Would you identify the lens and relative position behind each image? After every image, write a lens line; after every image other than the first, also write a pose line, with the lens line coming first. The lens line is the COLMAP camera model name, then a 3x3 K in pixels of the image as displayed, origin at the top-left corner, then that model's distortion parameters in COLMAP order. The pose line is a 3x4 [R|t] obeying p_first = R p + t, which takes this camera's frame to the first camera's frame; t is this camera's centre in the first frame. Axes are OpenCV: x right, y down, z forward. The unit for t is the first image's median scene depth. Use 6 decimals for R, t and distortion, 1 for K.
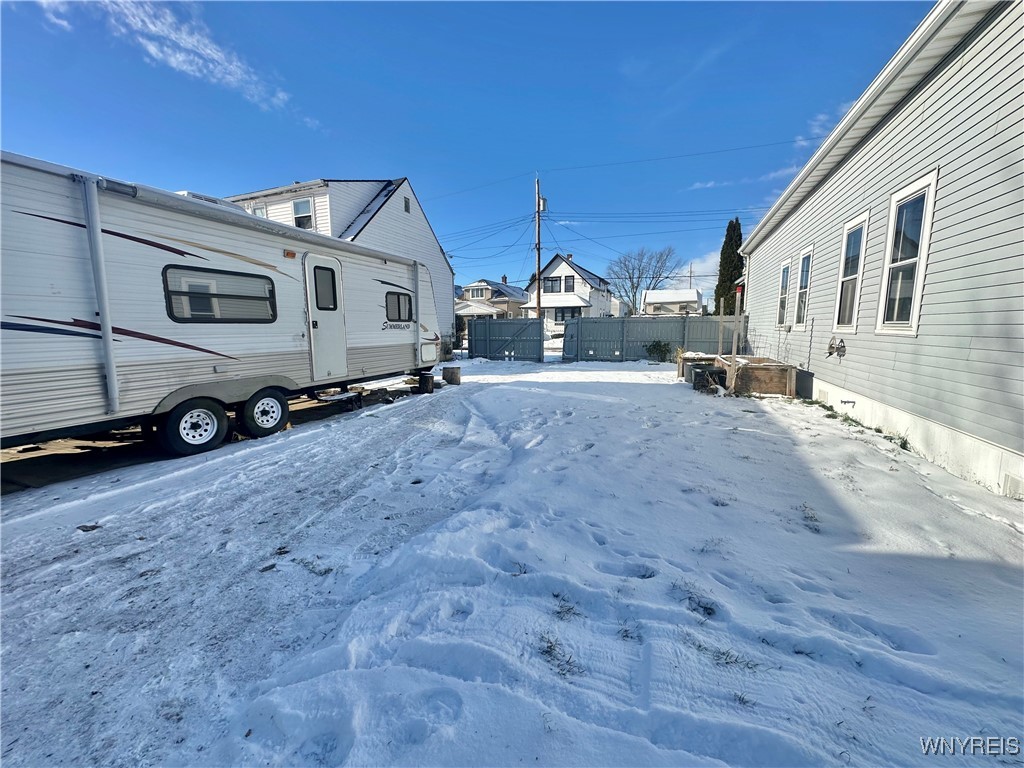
lens RADIAL K [[406.1, 0, 512.0], [0, 406.1, 384.0], [0, 0, 1]] dist [-0.002334, -0.000535]
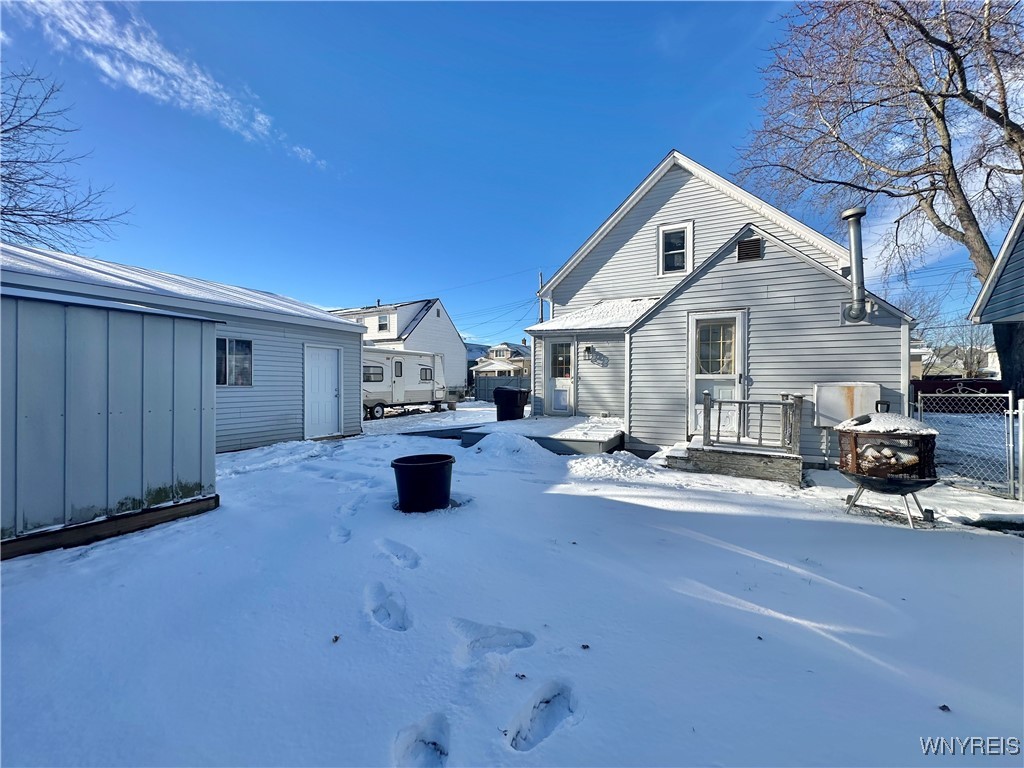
lens RADIAL K [[406.1, 0, 512.0], [0, 406.1, 384.0], [0, 0, 1]] dist [-0.002334, -0.000535]
pose [[0.994917, 0.008170, -0.100363, 0.387231], [-0.020895, 0.991758, -0.126408, 0.131343], [0.098503, 0.127862, 0.986888, -1.081987]]
